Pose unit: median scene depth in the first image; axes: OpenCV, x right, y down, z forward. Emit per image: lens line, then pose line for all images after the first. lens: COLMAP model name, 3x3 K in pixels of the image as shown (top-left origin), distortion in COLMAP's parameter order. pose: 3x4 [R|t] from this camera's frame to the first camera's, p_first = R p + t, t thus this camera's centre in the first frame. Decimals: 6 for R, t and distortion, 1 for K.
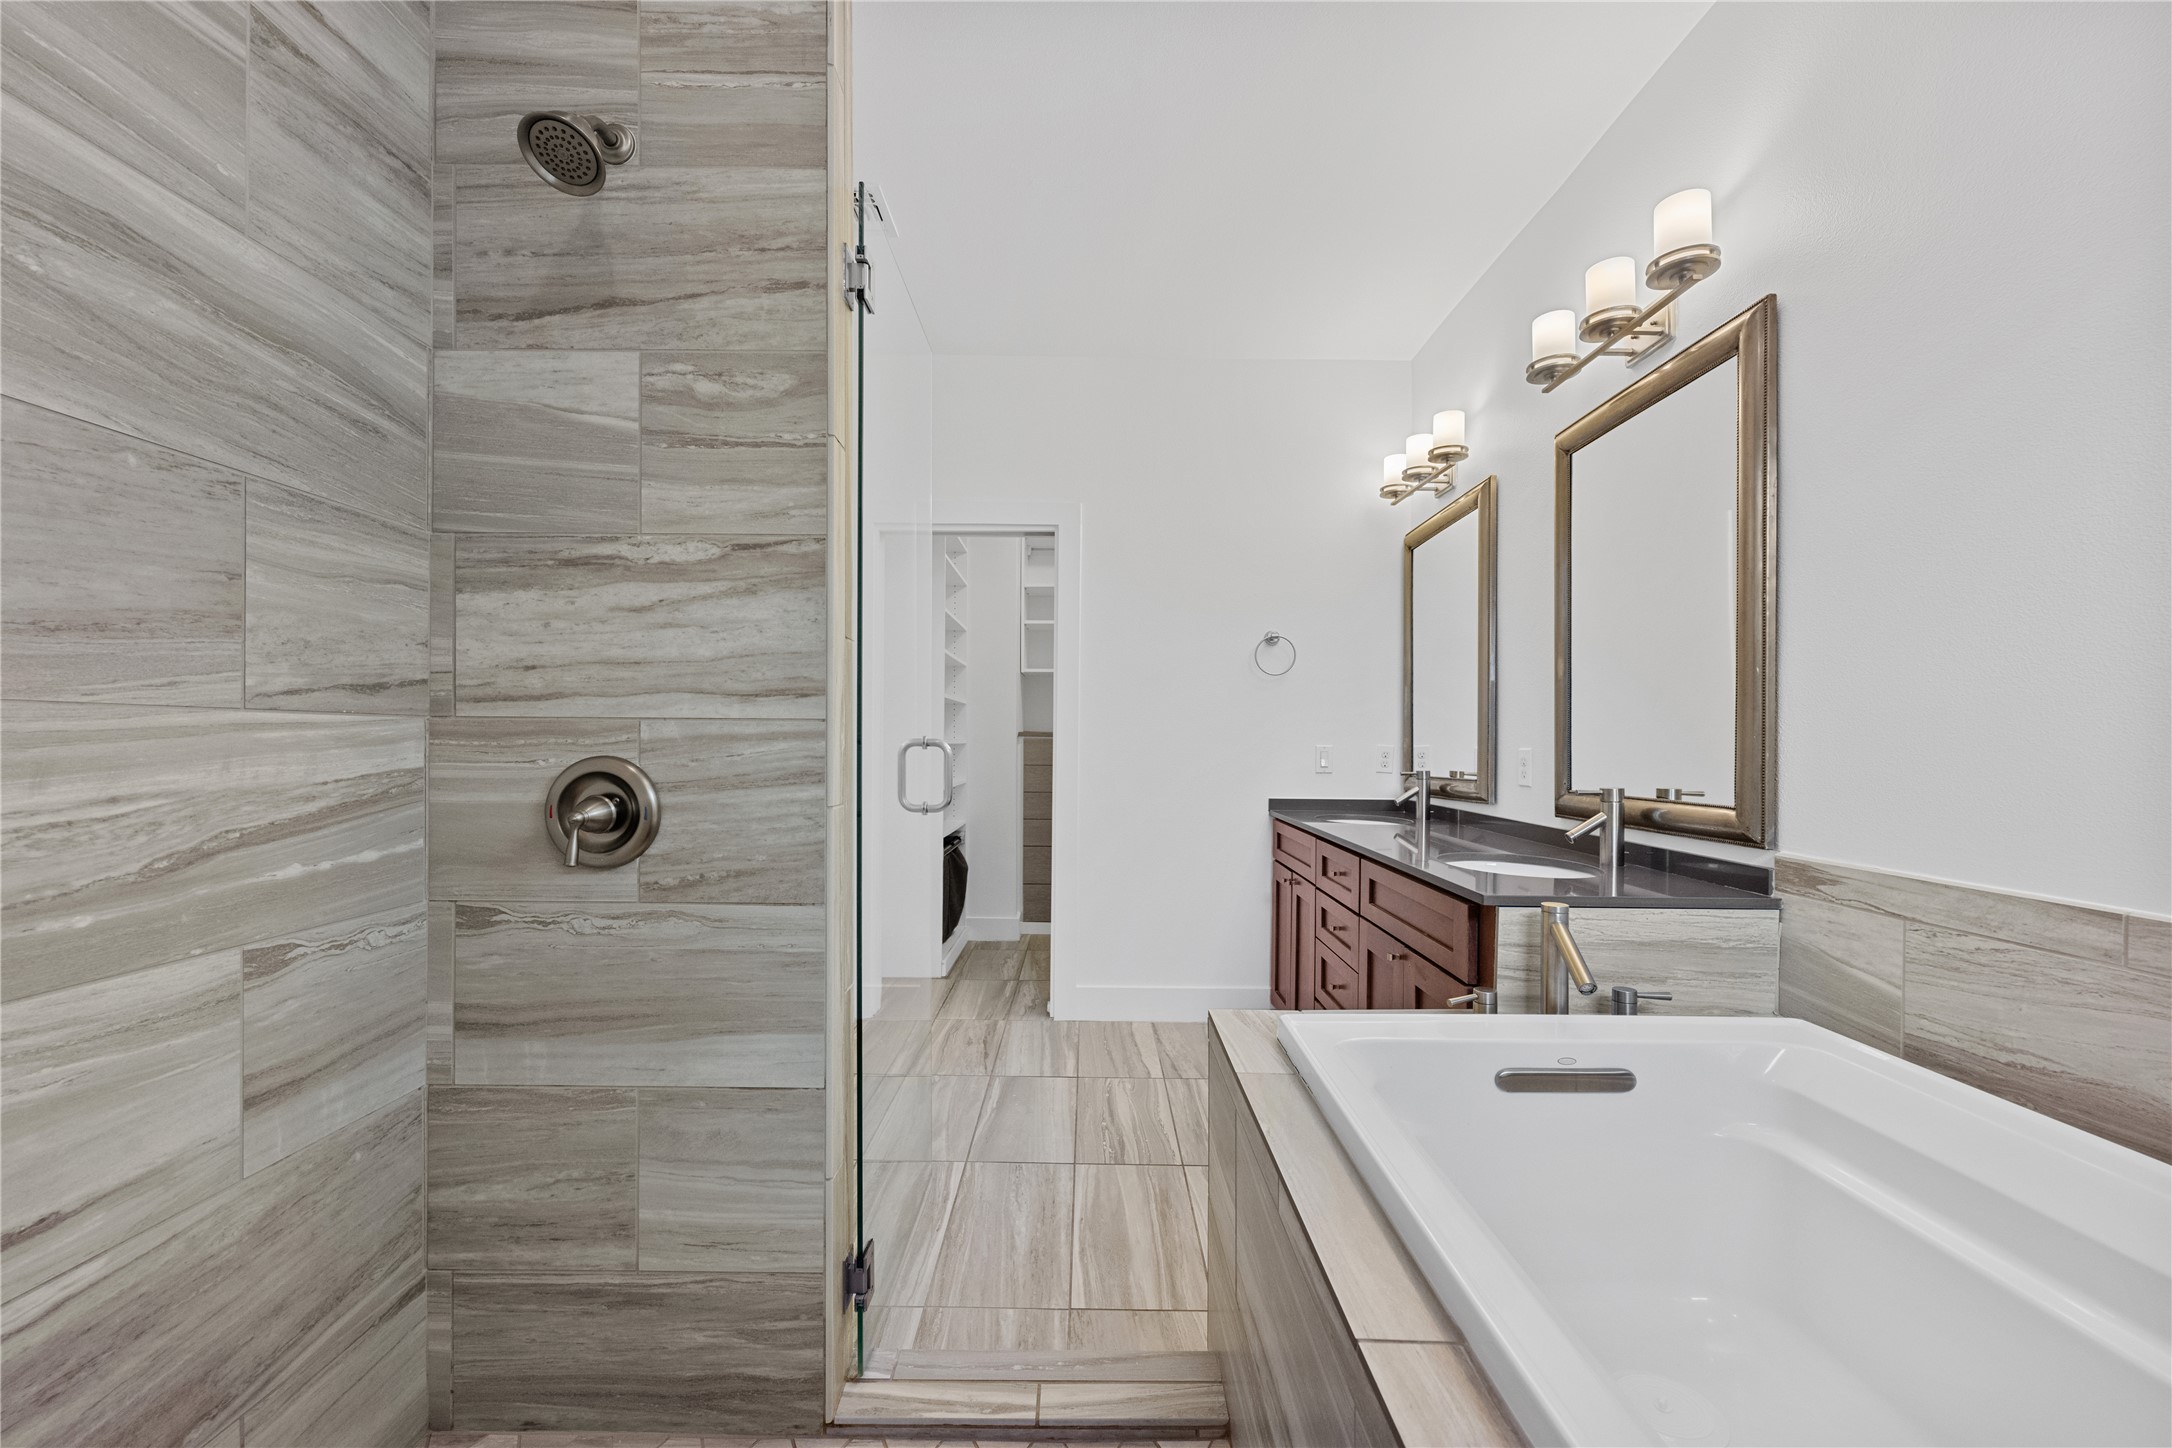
lens RADIAL K [[862.1, 0, 1112.4], [0, 862.1, 734.3], [0, 0, 1]] dist [-0.000929, 0.000265]
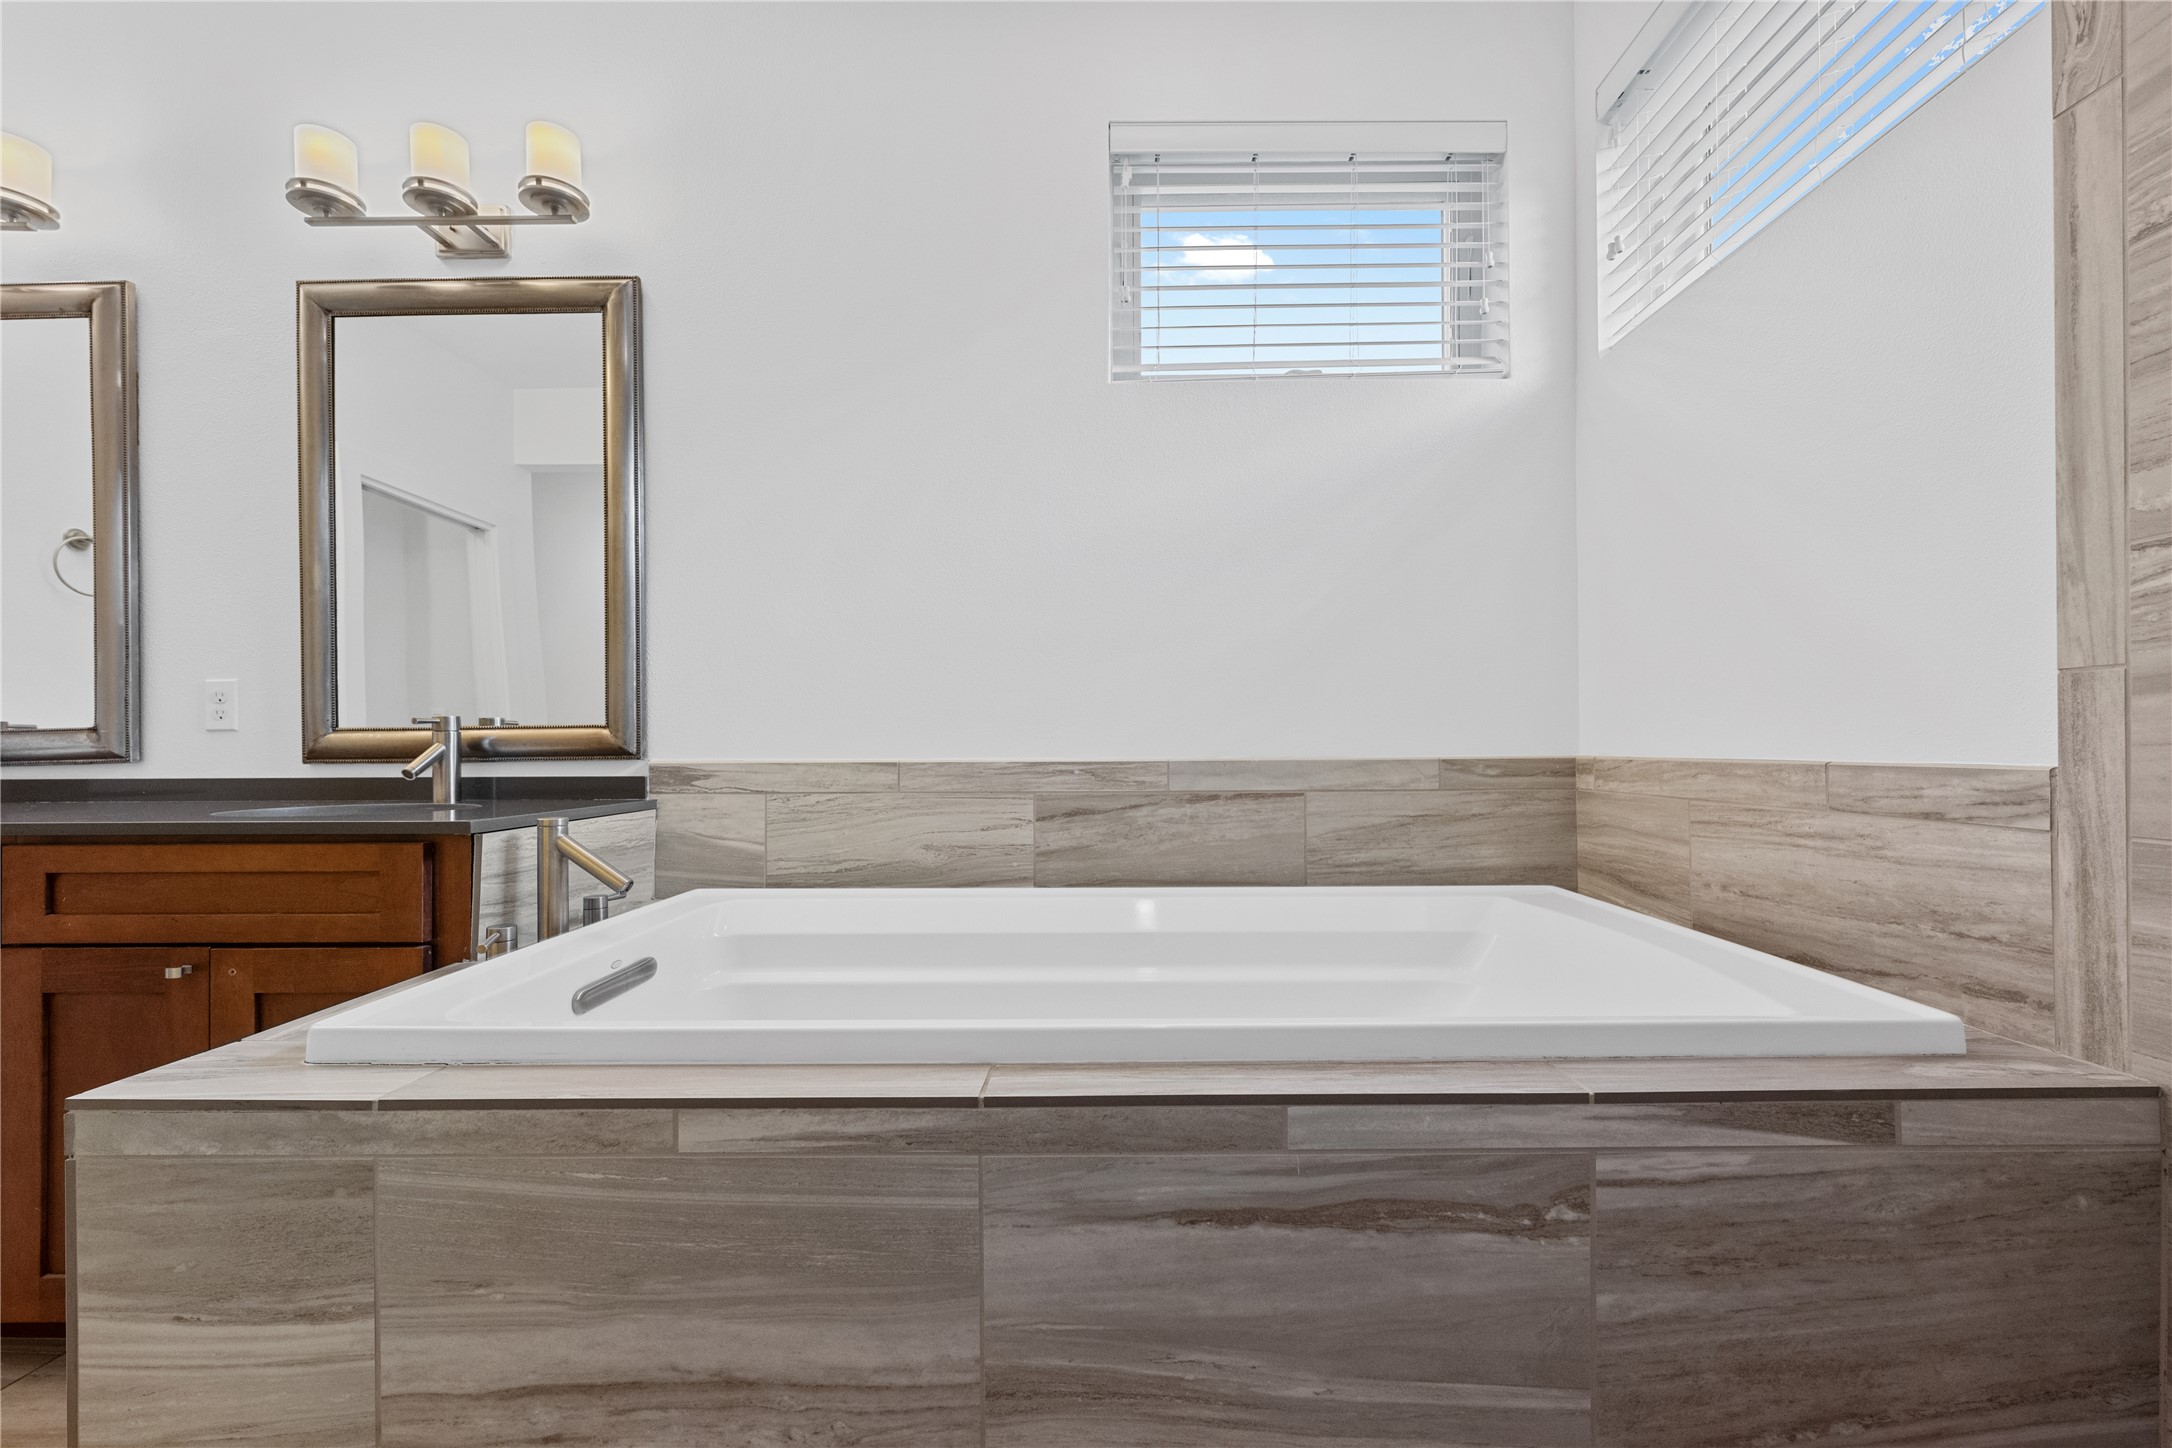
lens RADIAL K [[862.1, 0, 1096.9], [0, 862.1, 734.3], [0, 0, 1]] dist [-0.000929, 0.000265]
pose [[0.040049, -0.006087, 0.999179, -0.364652], [-0.000856, 0.999981, 0.006126, 0.091987], [-0.999197, -0.001100, 0.040043, 0.343803]]
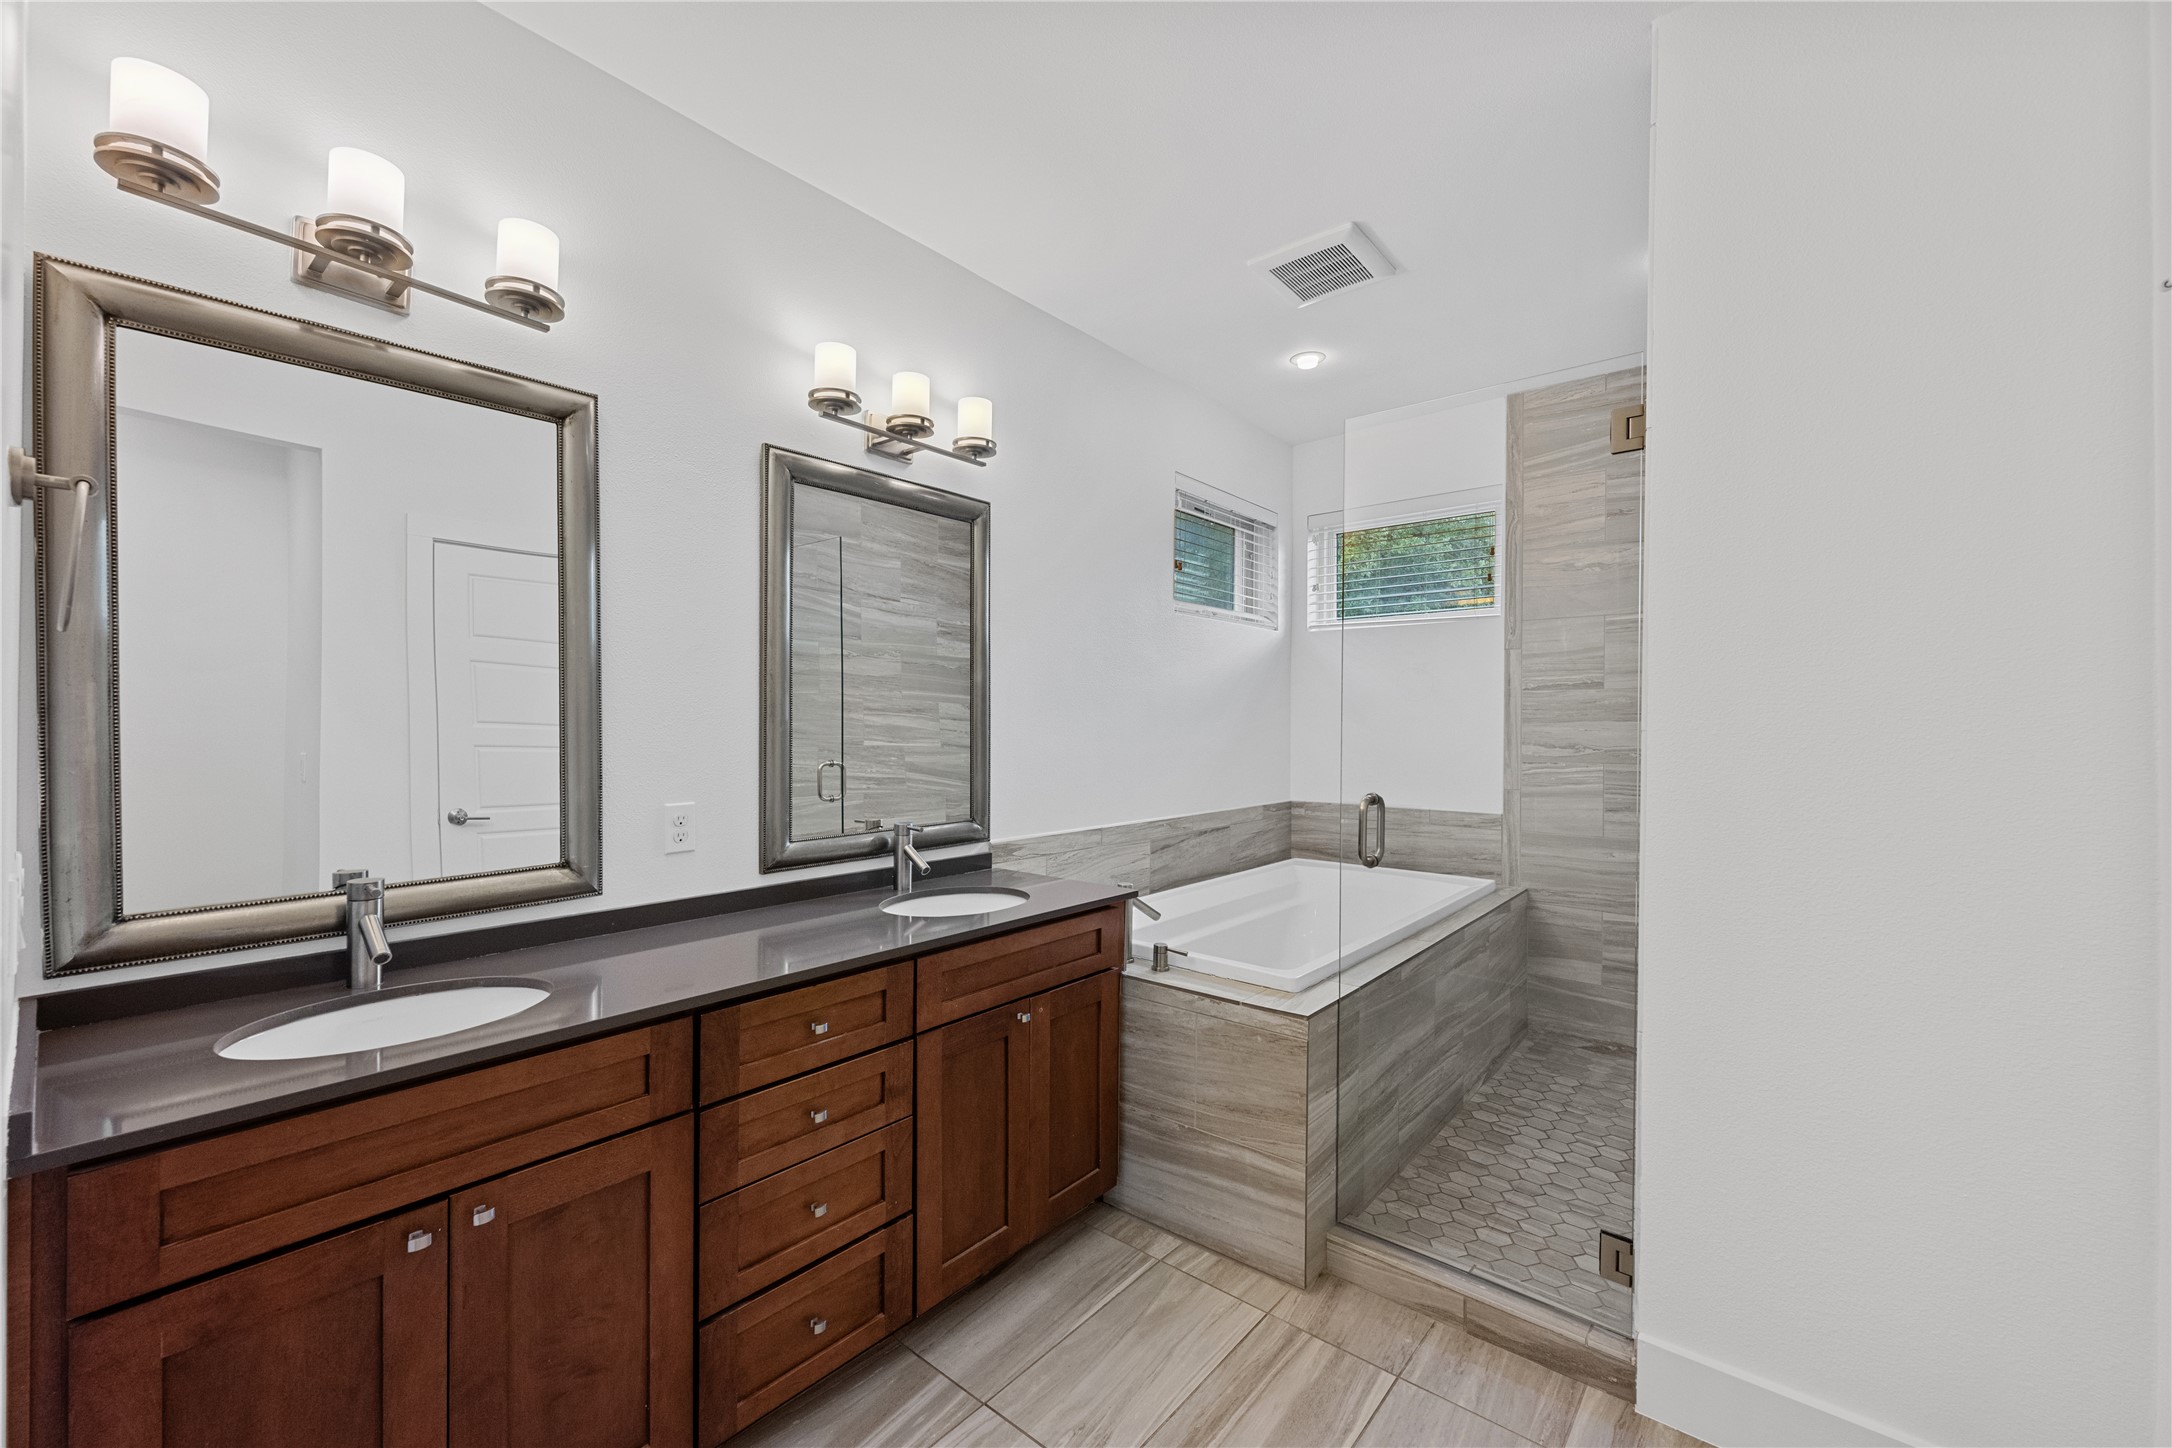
lens RADIAL K [[862.1, 0, 1054.2], [0, 862.1, 718.9], [0, 0, 1]] dist [-0.000929, 0.000265]
pose [[-0.727079, -0.015260, 0.686384, -0.456479], [-0.019004, 0.999817, 0.002097, -0.105367], [-0.686291, -0.011519, -0.727236, 2.105050]]
